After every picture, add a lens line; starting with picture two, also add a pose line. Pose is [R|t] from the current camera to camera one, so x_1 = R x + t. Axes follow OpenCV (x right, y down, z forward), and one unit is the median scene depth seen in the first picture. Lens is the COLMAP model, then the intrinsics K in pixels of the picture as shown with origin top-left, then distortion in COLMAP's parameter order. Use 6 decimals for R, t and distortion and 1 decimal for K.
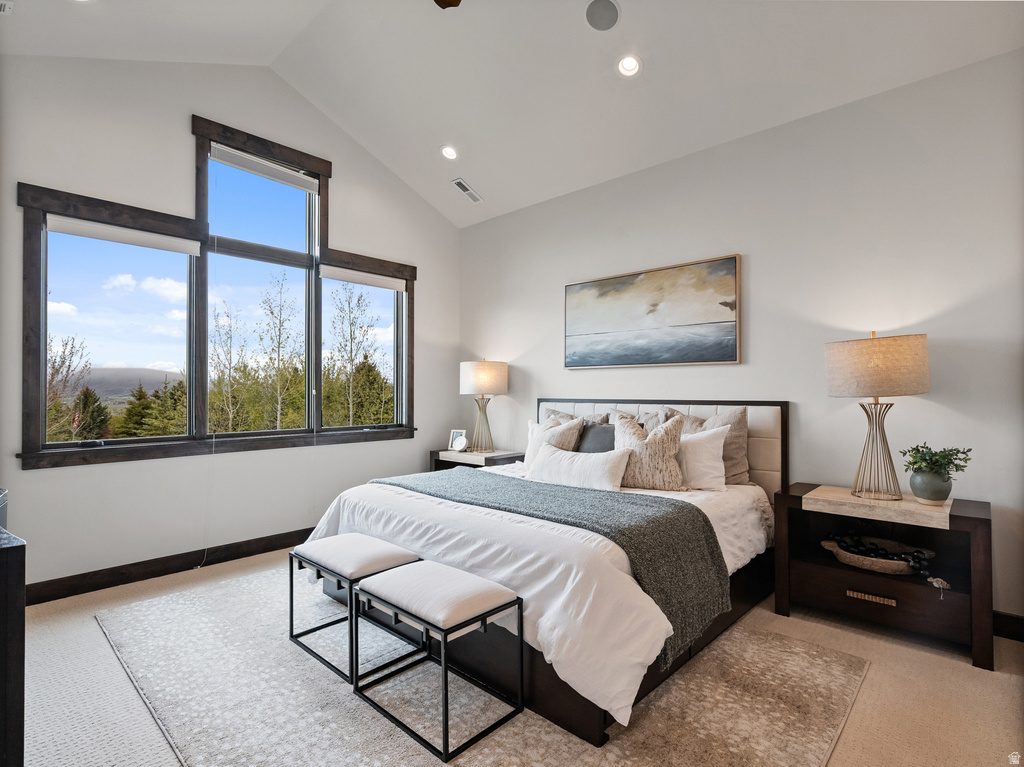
lens RADIAL K [[520.5, 0, 507.2], [0, 520.5, 385.2], [0, 0, 1]] dist [-0.010847, 0.002756]
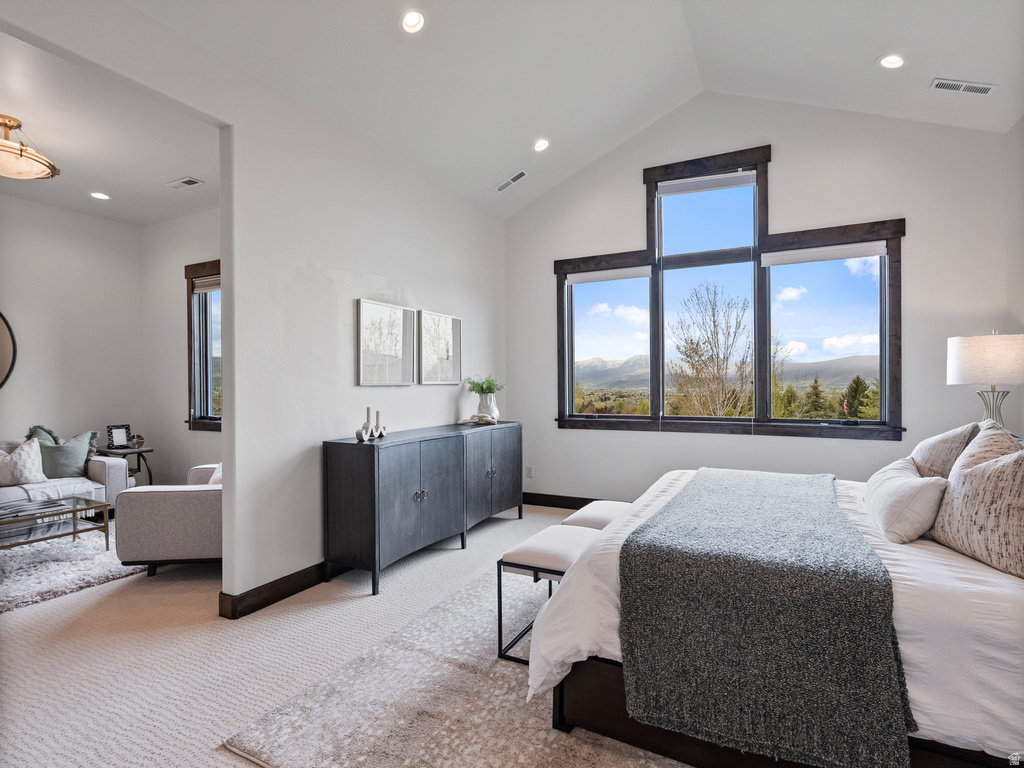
lens RADIAL K [[520.5, 0, 510.4], [0, 520.5, 385.0], [0, 0, 1]] dist [-0.010847, 0.002756]
pose [[0.265069, 0.003694, -0.964222, 0.521101], [0.017195, 0.999816, 0.008558, 0.002306], [0.964076, -0.018849, 0.264957, 0.297301]]
